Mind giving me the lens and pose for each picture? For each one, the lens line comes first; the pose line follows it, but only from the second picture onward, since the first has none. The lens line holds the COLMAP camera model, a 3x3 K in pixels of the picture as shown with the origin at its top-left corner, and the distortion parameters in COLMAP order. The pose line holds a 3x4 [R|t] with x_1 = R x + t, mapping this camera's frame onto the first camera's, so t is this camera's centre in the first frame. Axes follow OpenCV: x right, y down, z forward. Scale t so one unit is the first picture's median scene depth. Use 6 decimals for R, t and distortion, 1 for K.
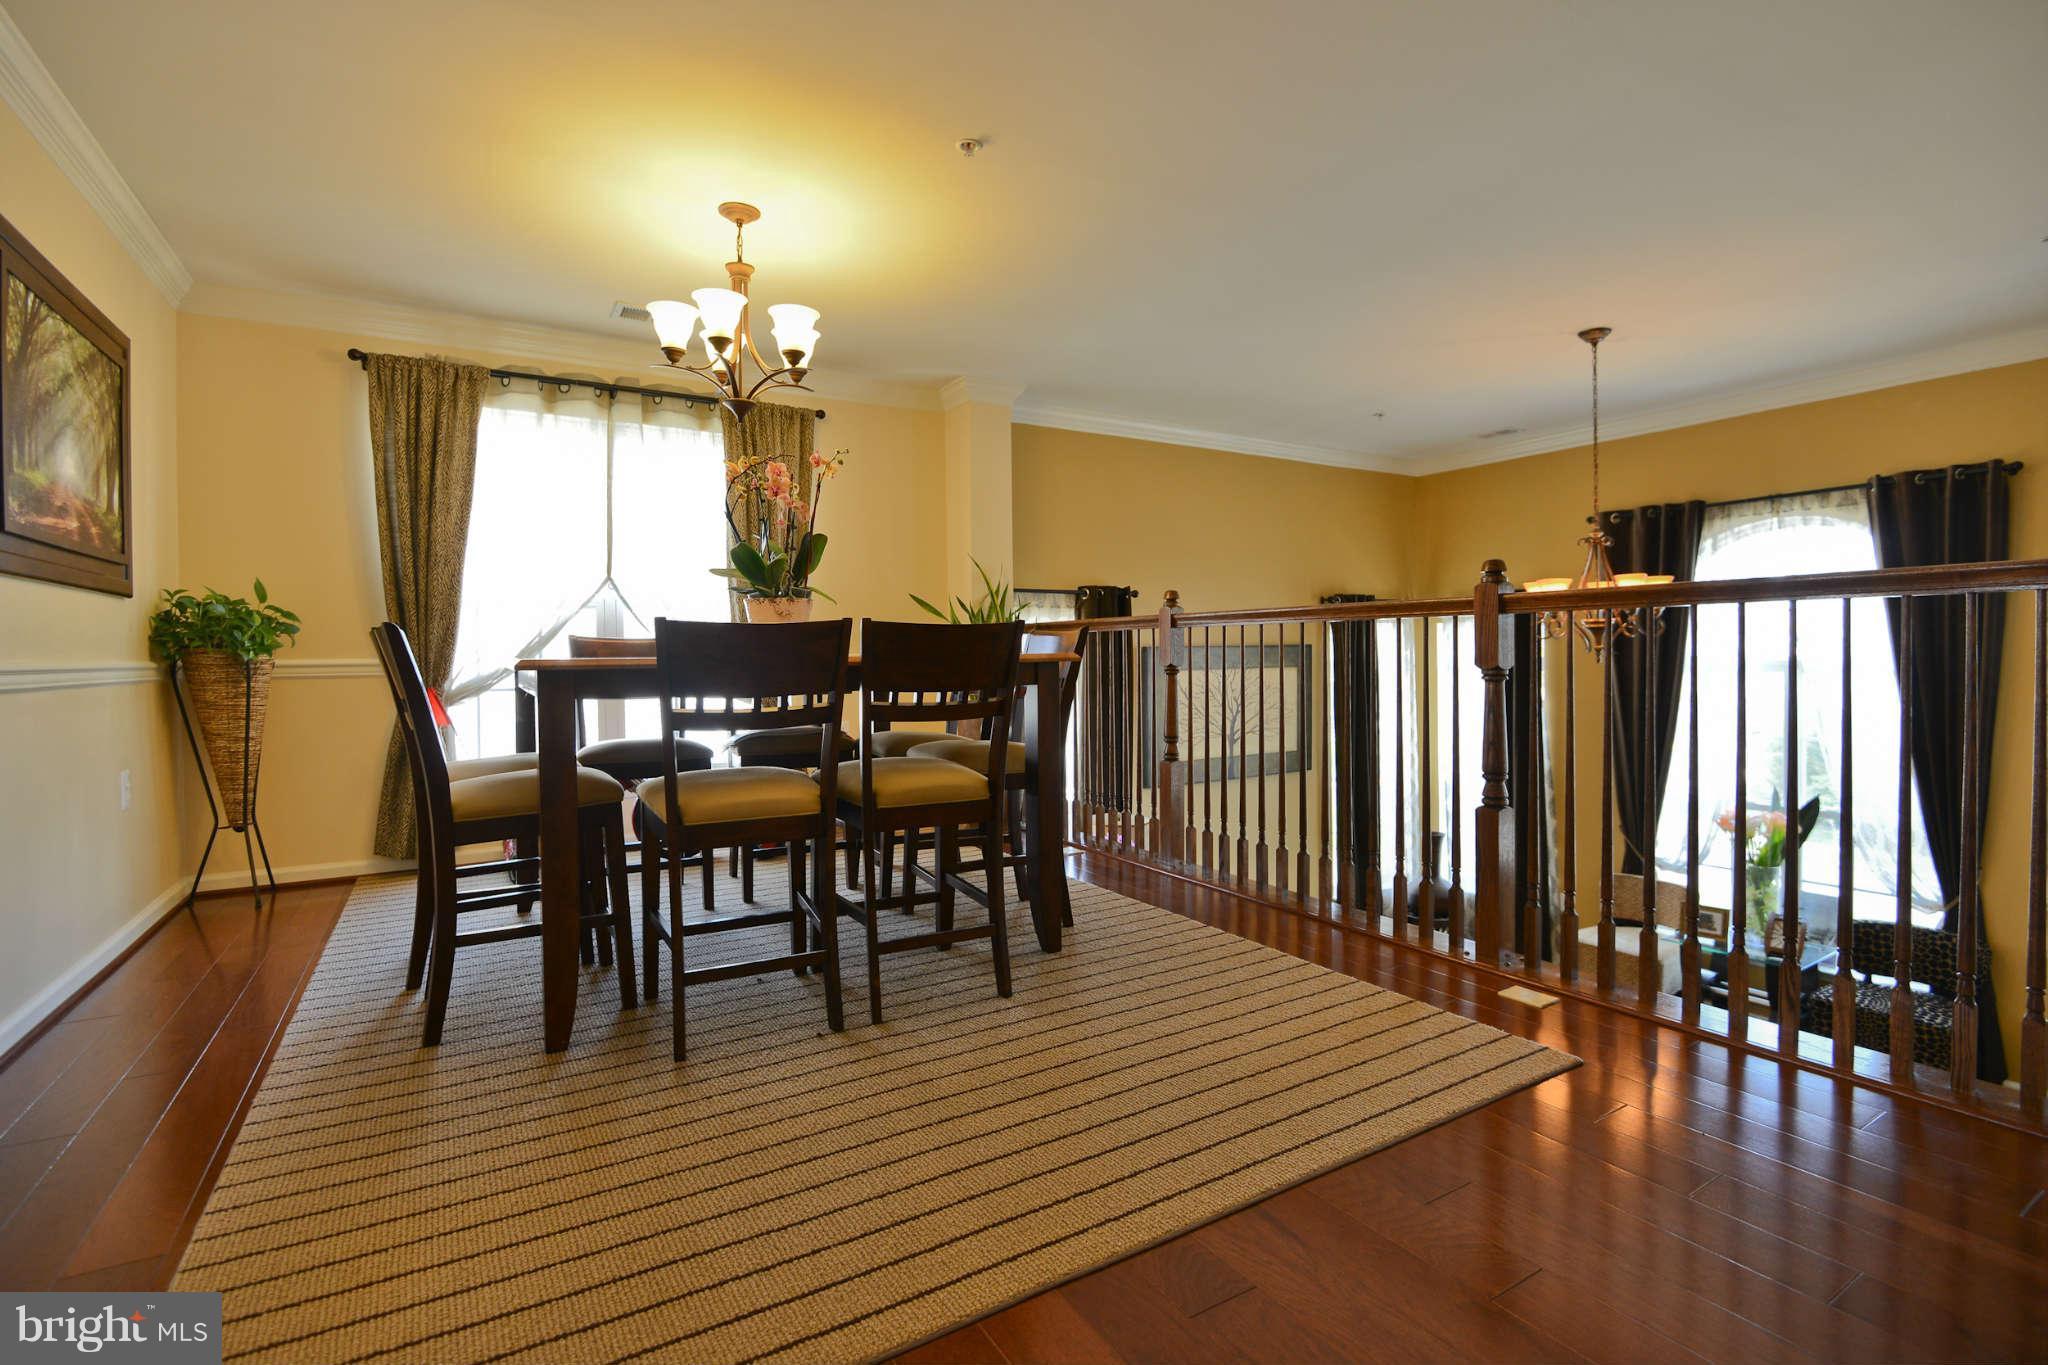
lens RADIAL K [[945.0, 0, 1020.9], [0, 945.0, 667.5], [0, 0, 1]] dist [-0.002329, -0.010382]
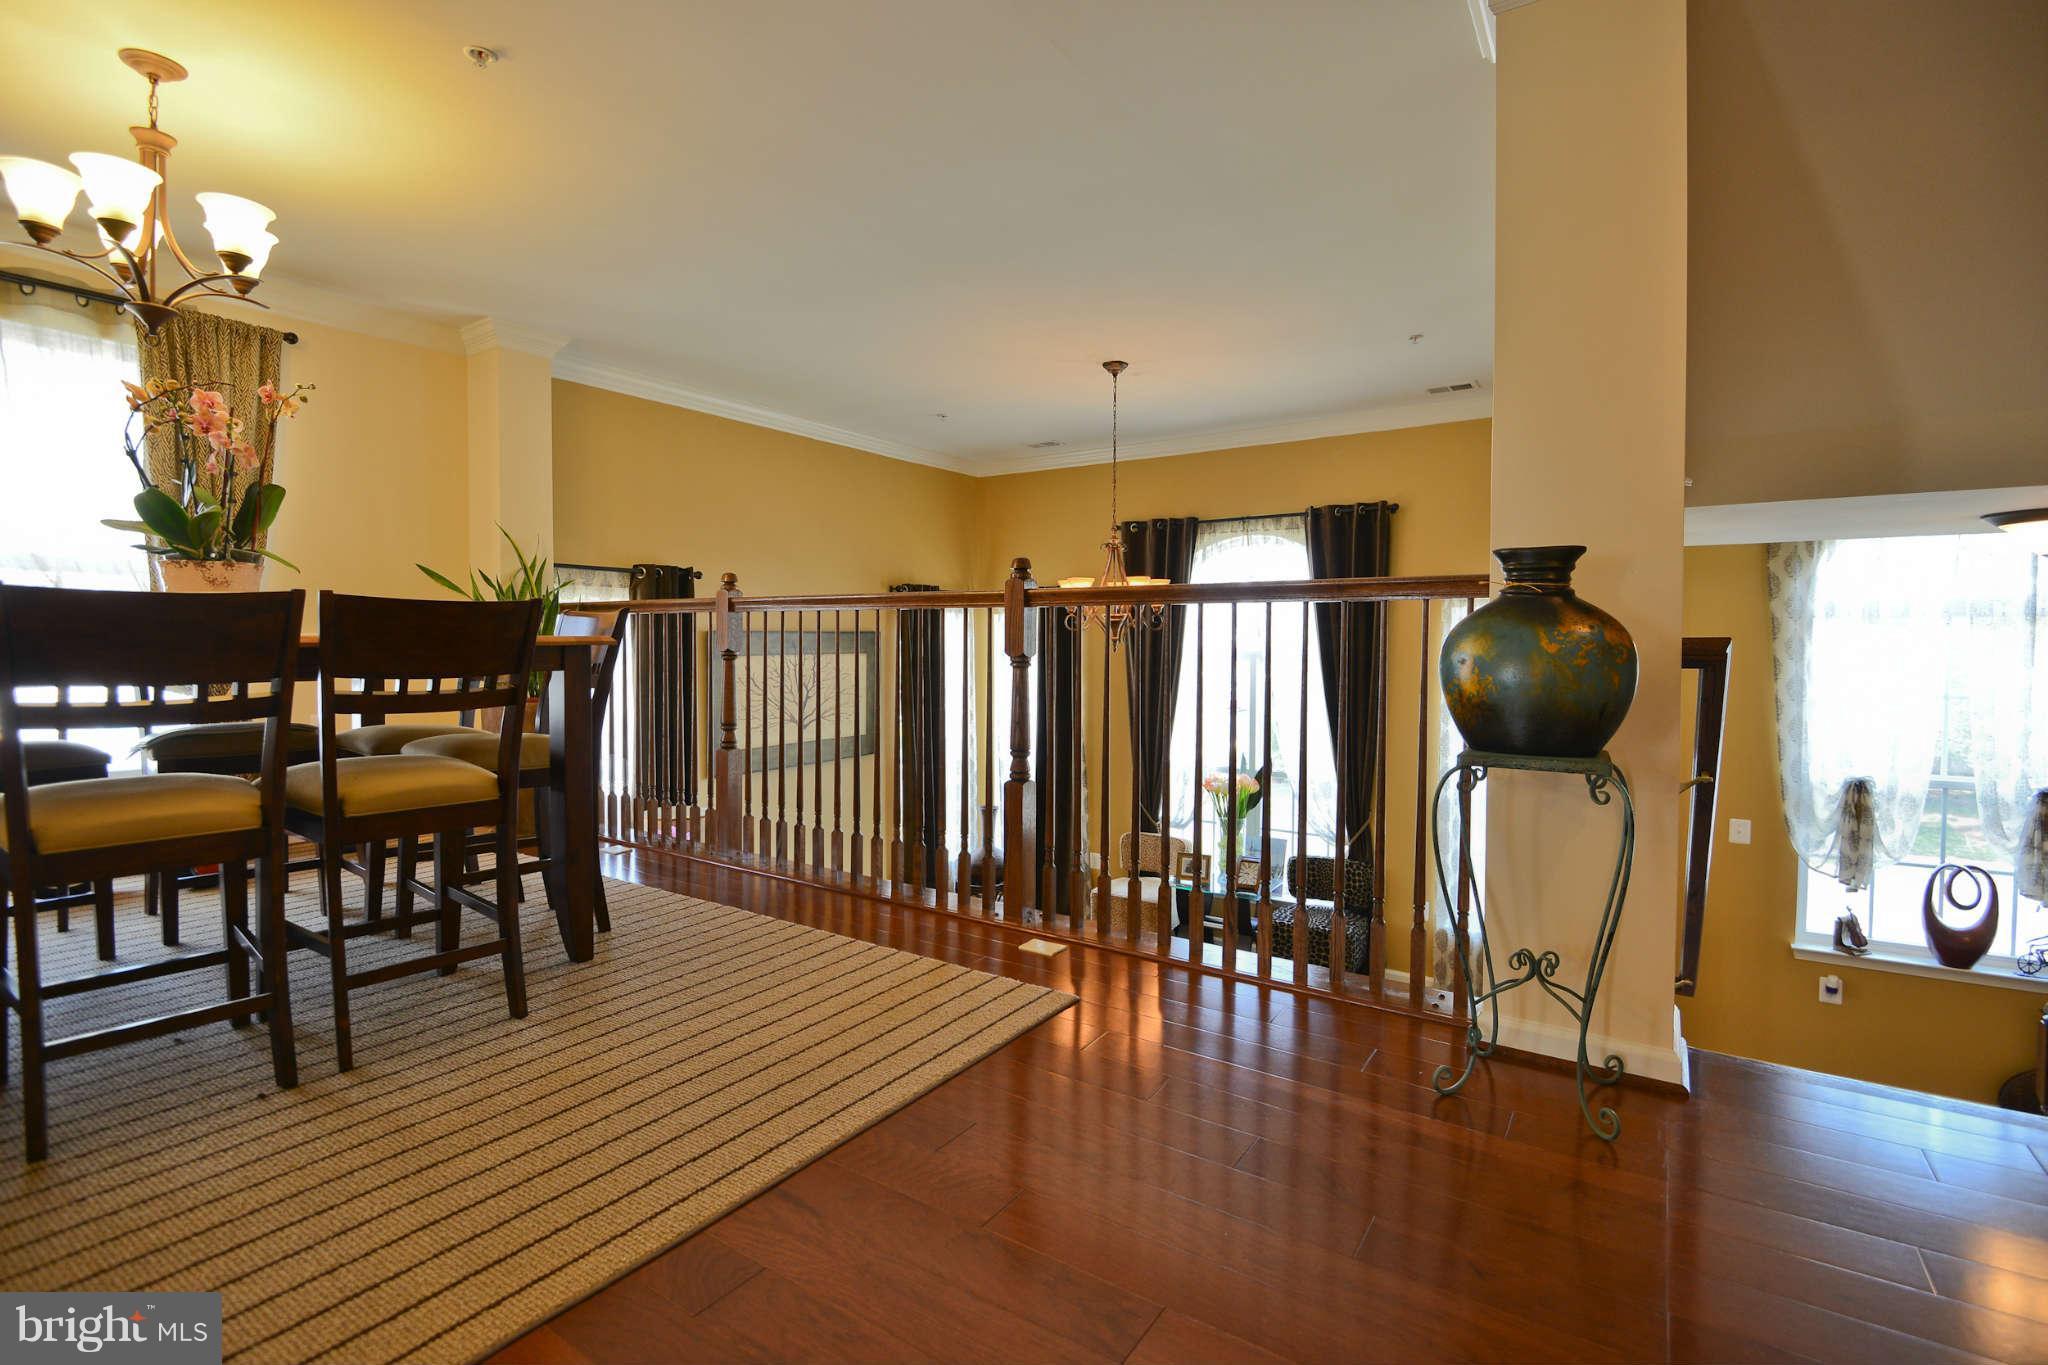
lens RADIAL K [[948.8, 0, 1022.8], [0, 948.8, 666.6], [0, 0, 1]] dist [-0.002823, -0.008134]
pose [[0.907313, 0.003043, 0.420445, 0.030444], [-0.009067, 0.999883, 0.012330, -0.000575], [-0.420358, -0.015000, 0.907234, -0.010918]]
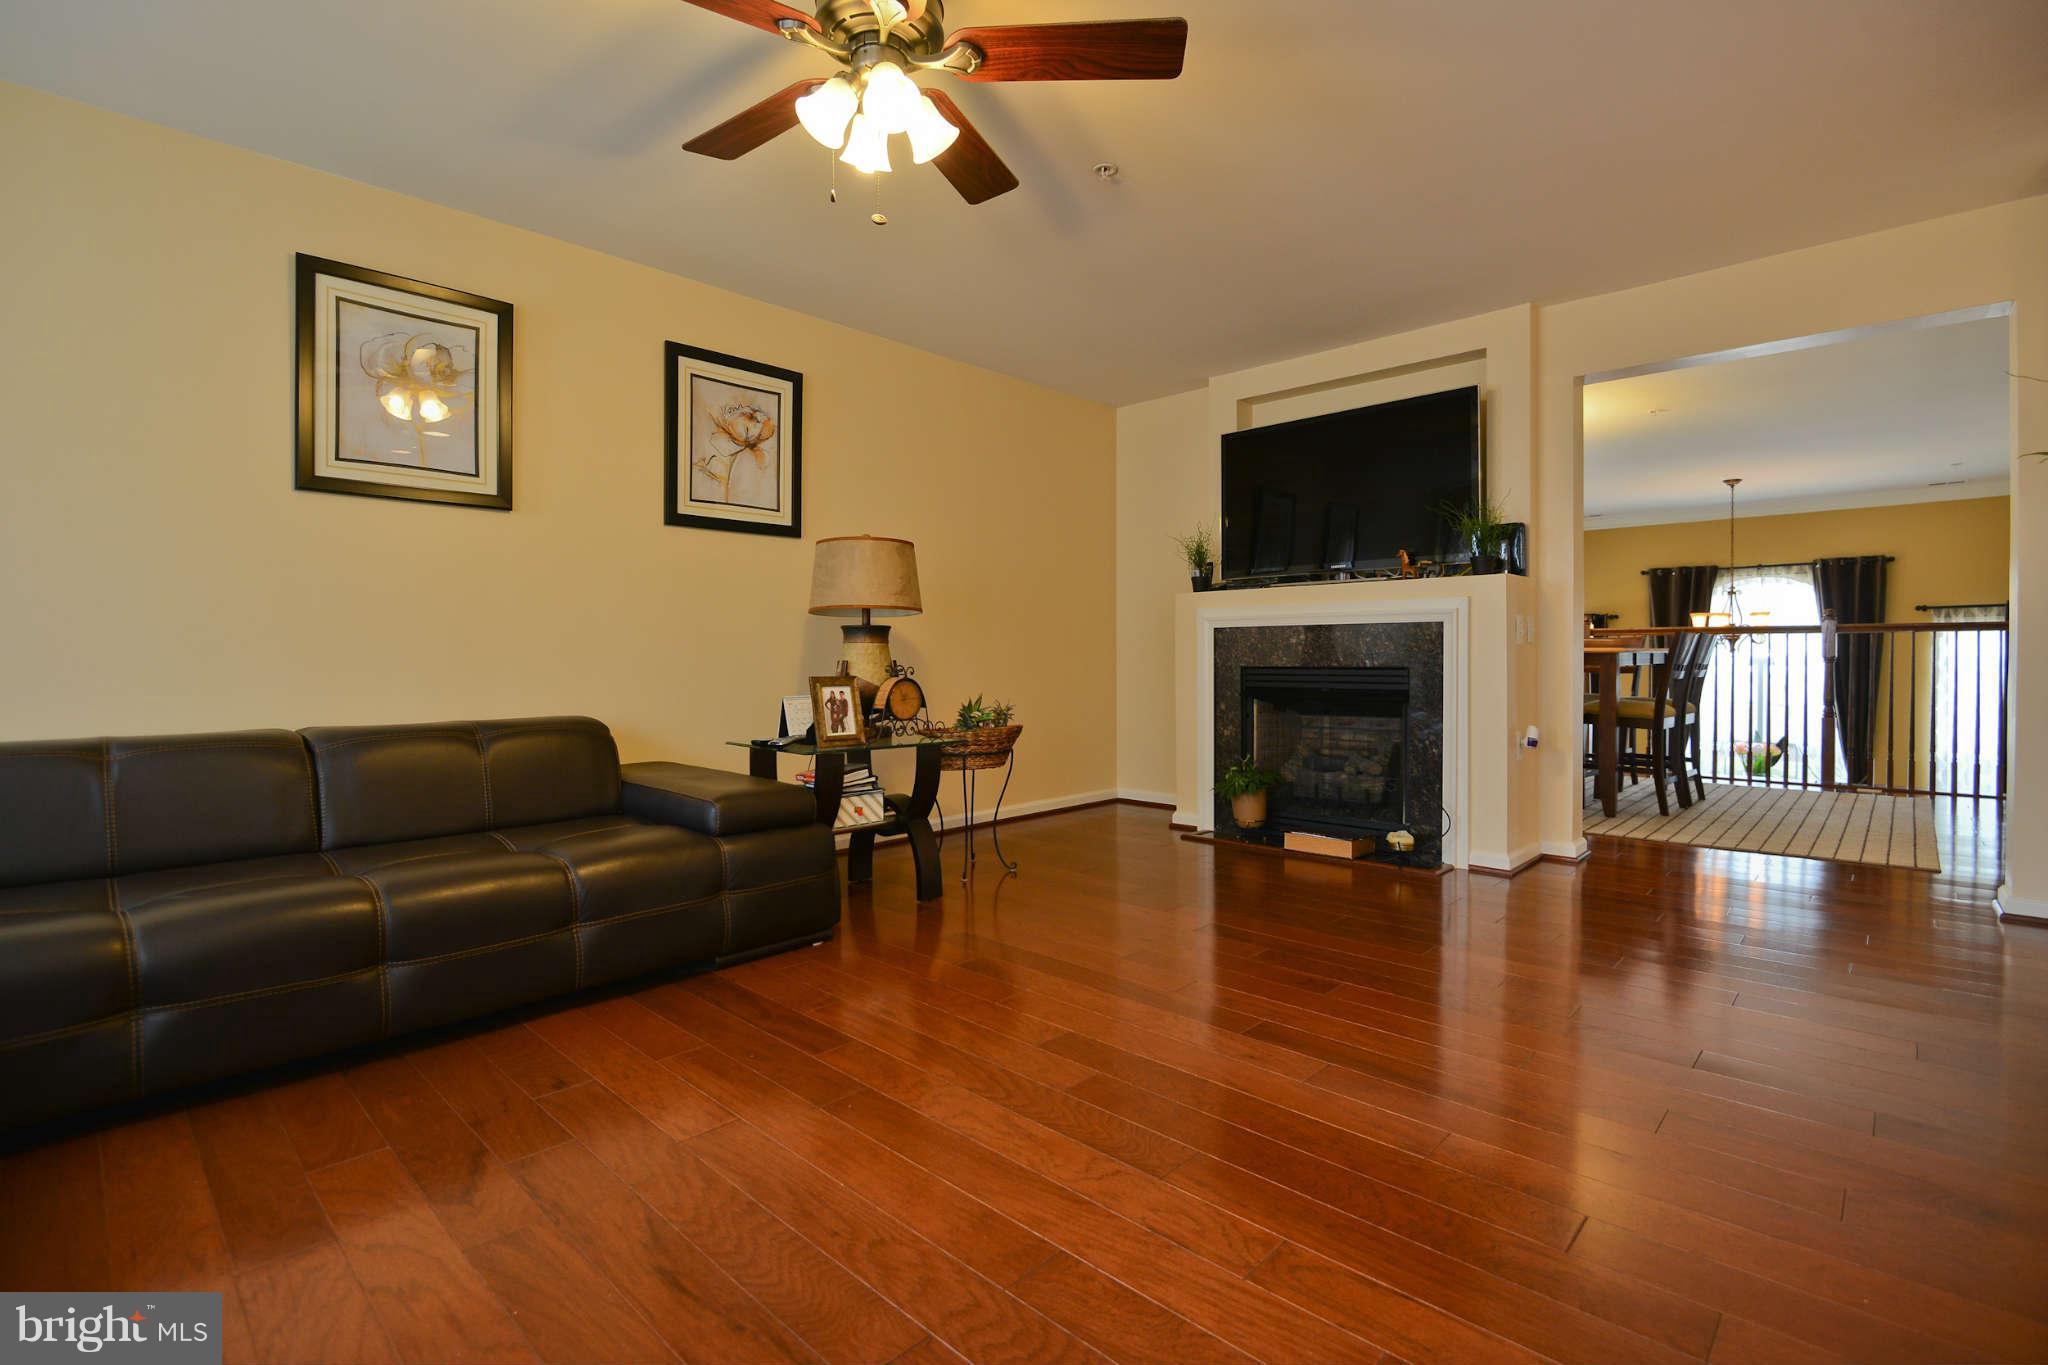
lens RADIAL K [[945.0, 0, 1020.9], [0, 945.0, 667.5], [0, 0, 1]] dist [-0.002329, -0.010382]
pose [[0.965620, 0.005975, 0.259887, -1.727693], [-0.005377, 0.999981, -0.003013, 0.038289], [-0.259900, 0.001512, 0.965634, -0.601502]]
